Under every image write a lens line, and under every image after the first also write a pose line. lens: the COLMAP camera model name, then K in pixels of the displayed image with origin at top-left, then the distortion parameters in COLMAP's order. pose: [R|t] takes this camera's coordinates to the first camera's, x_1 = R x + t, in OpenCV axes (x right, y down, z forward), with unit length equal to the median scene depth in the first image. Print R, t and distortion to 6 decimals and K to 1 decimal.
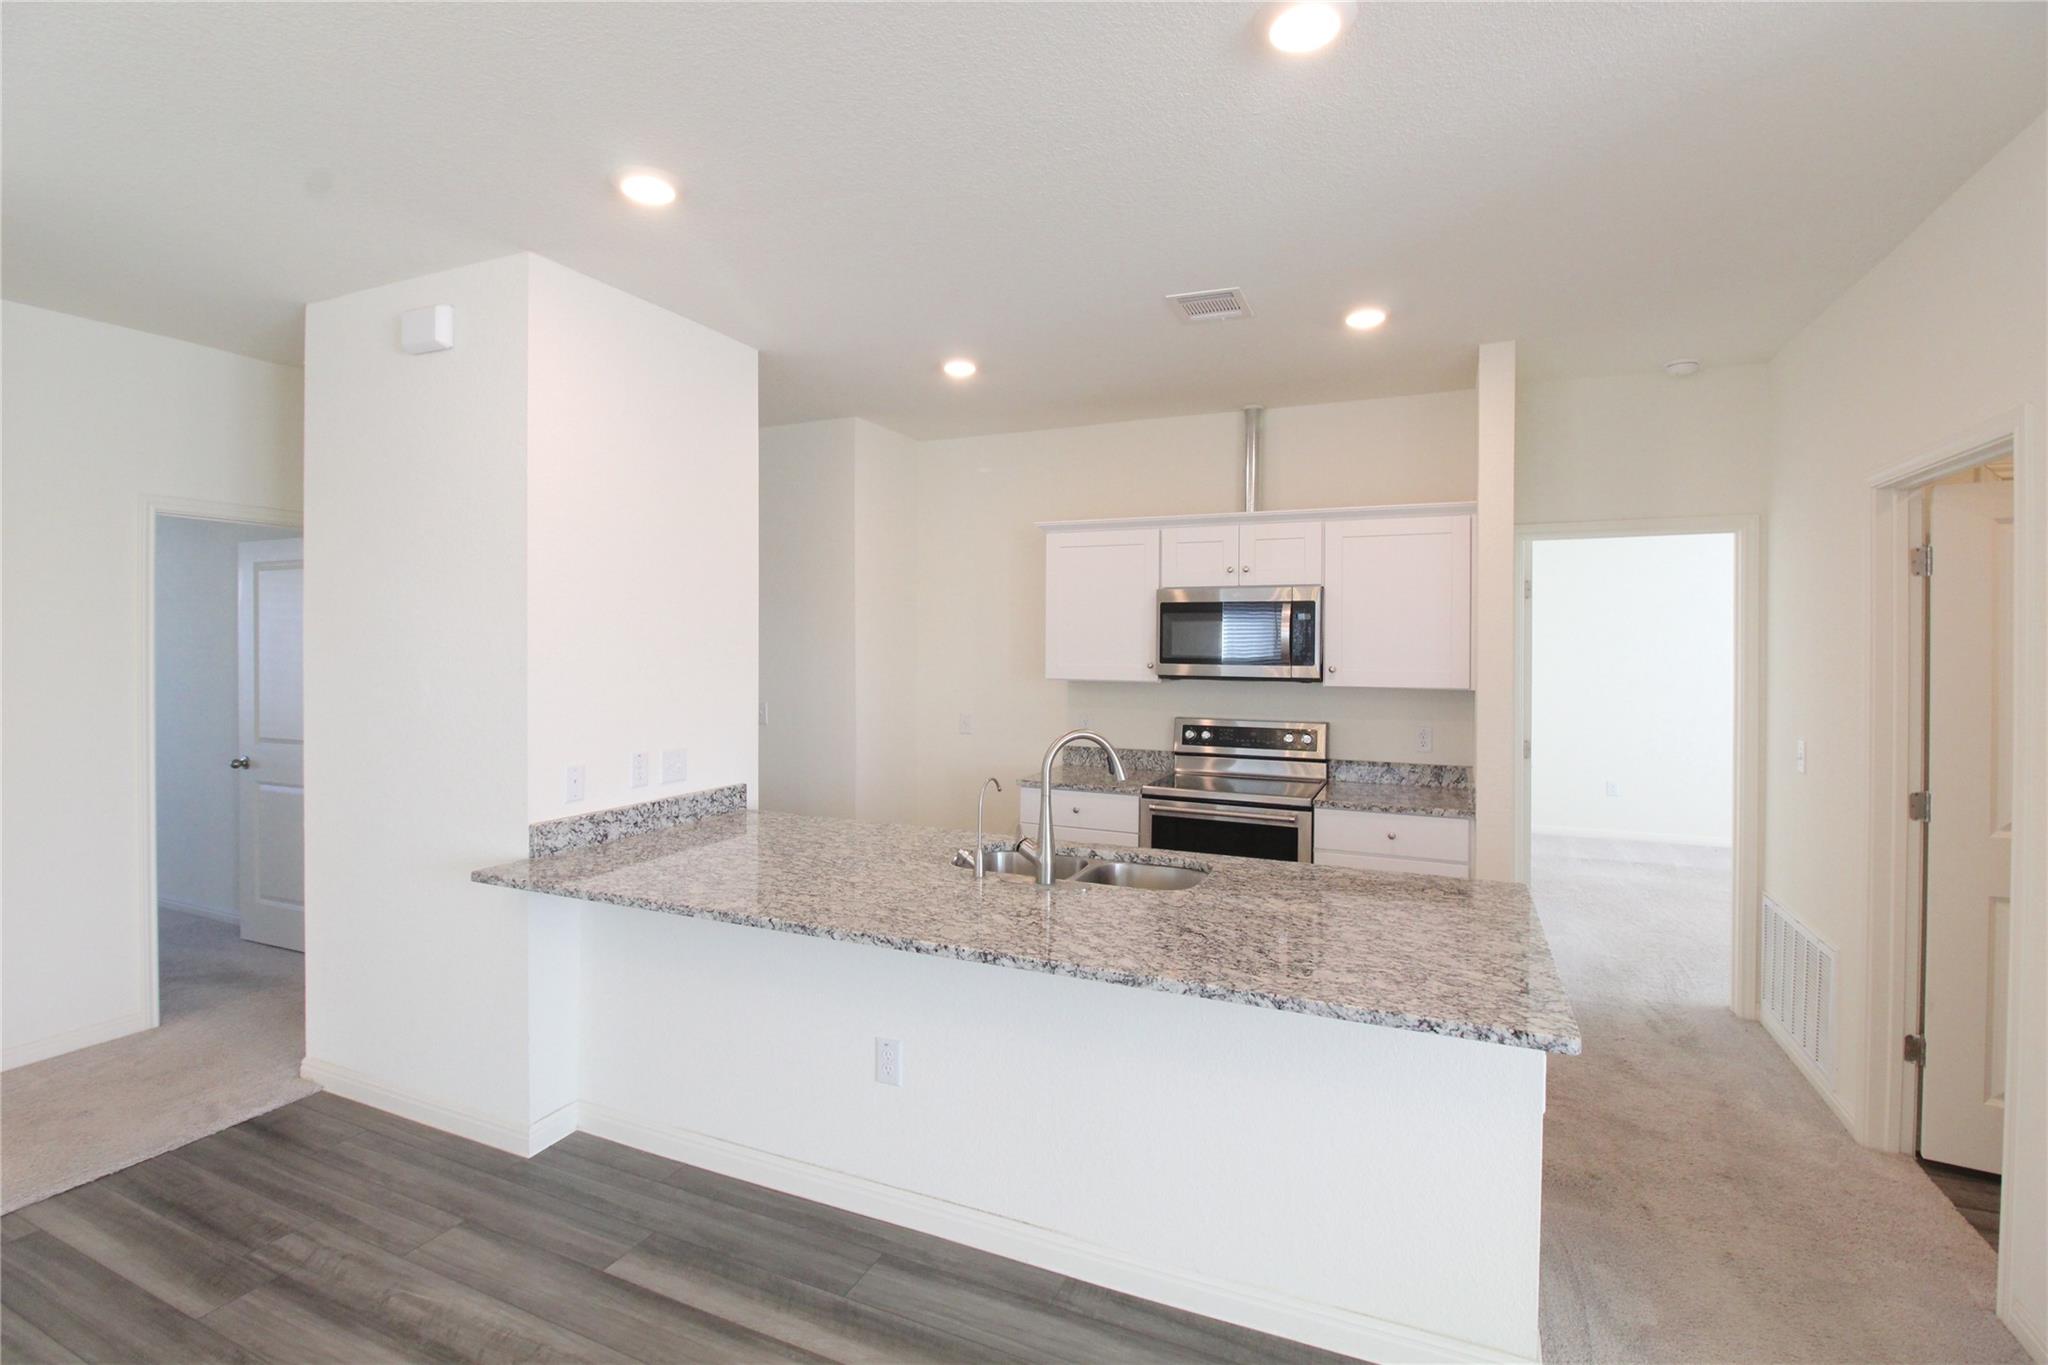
lens RADIAL K [[954.8, 0, 1025.9], [0, 954.8, 651.5], [0, 0, 1]] dist [-0.001289, -0.012430]
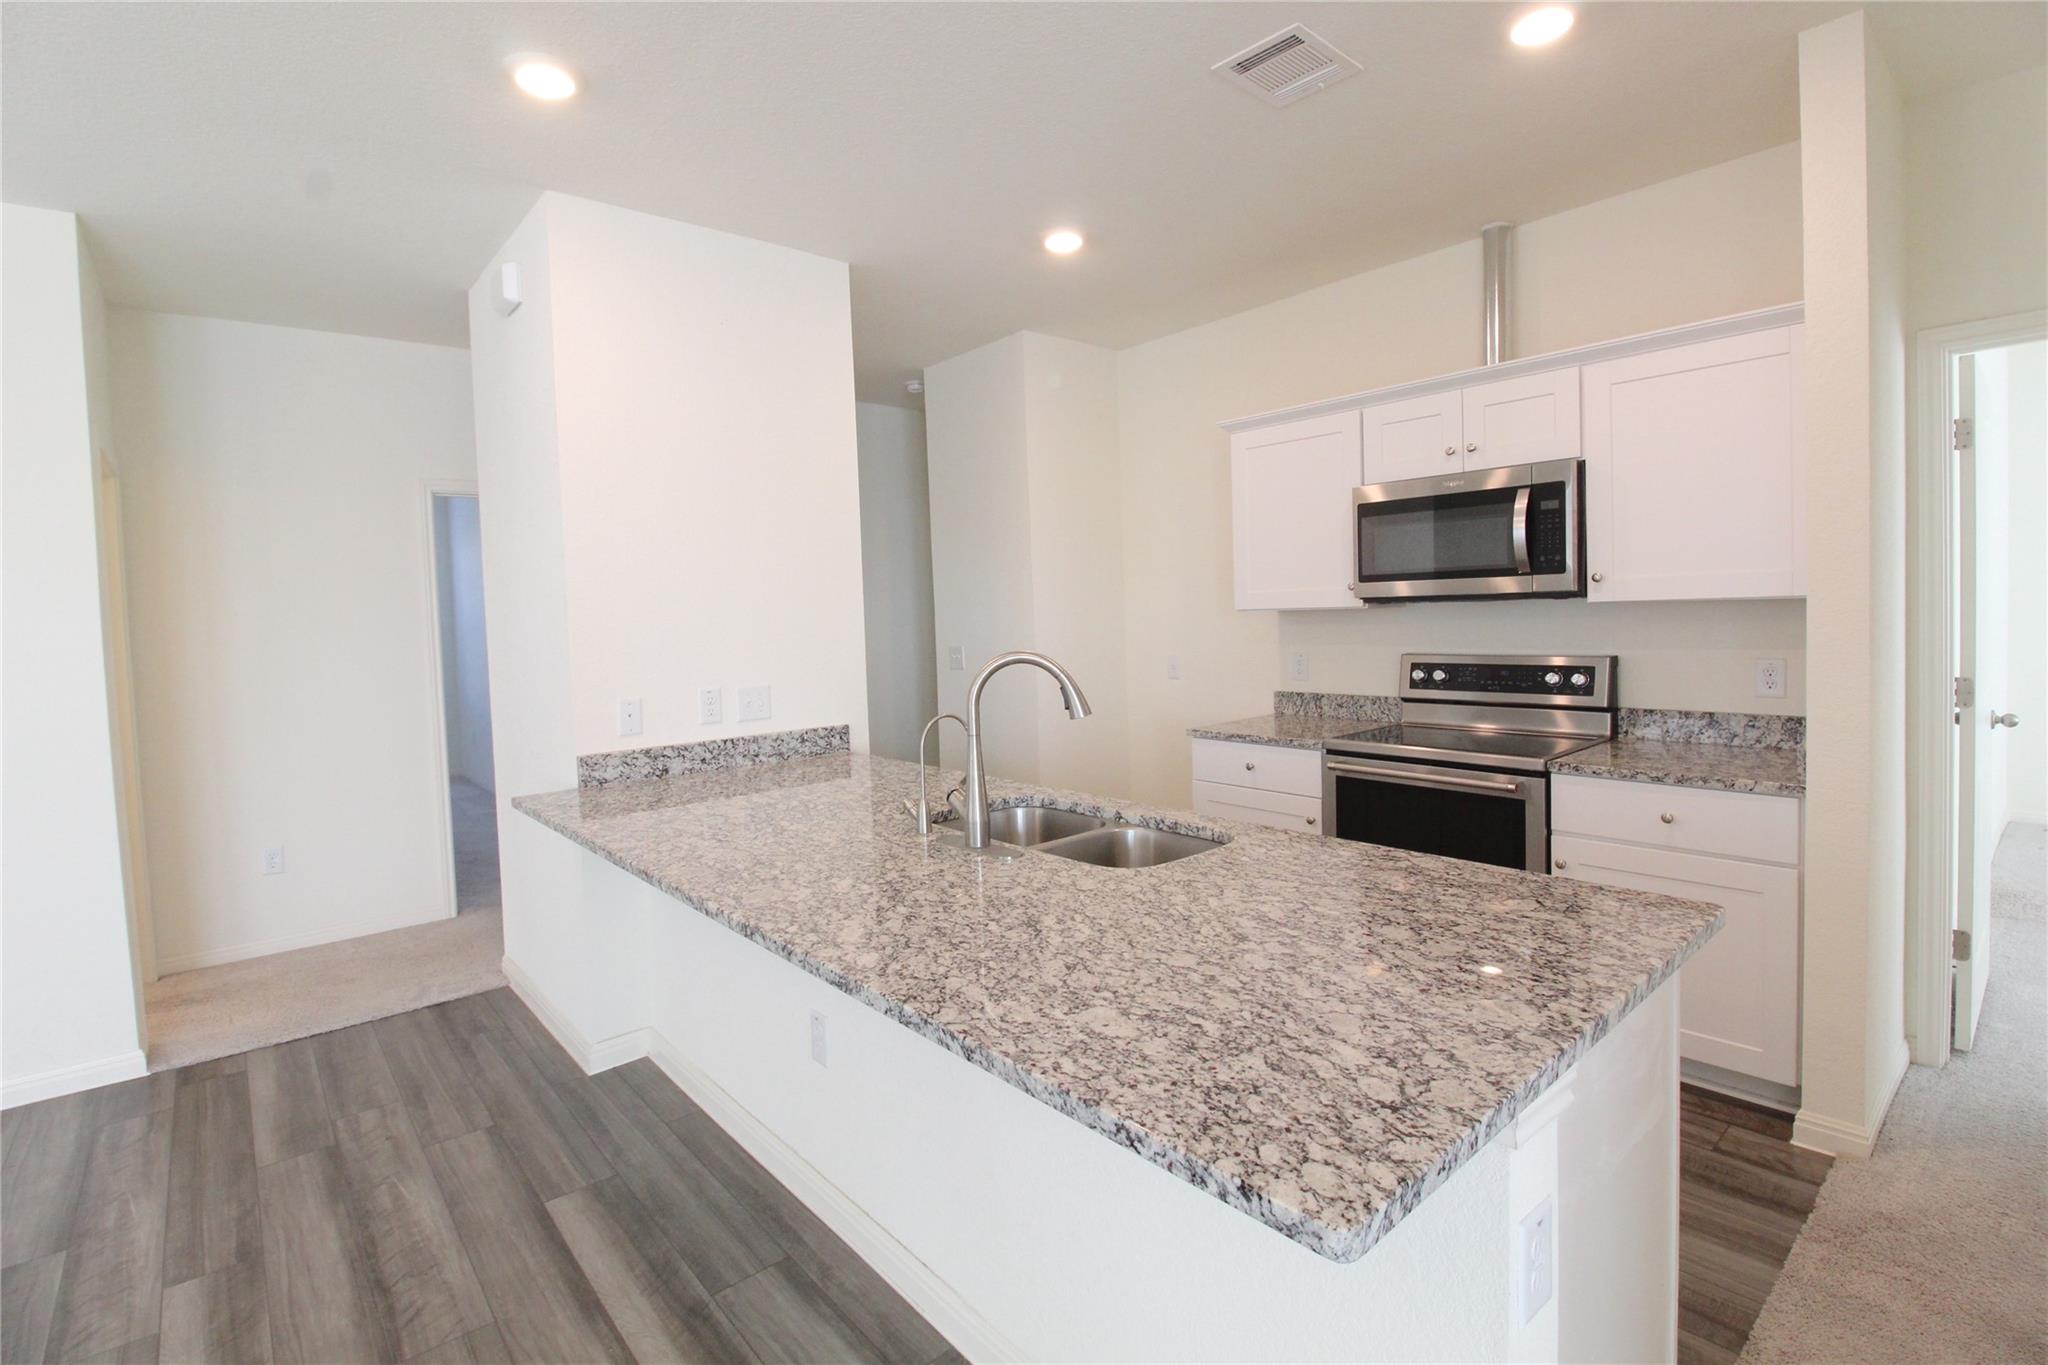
lens RADIAL K [[954.8, 0, 1025.9], [0, 954.8, 651.5], [0, 0, 1]] dist [-0.001289, -0.012430]
pose [[0.903266, -0.017316, -0.428731, 0.287649], [0.034935, 0.998836, 0.033260, 0.041643], [0.427656, -0.045020, 0.902820, 0.227257]]
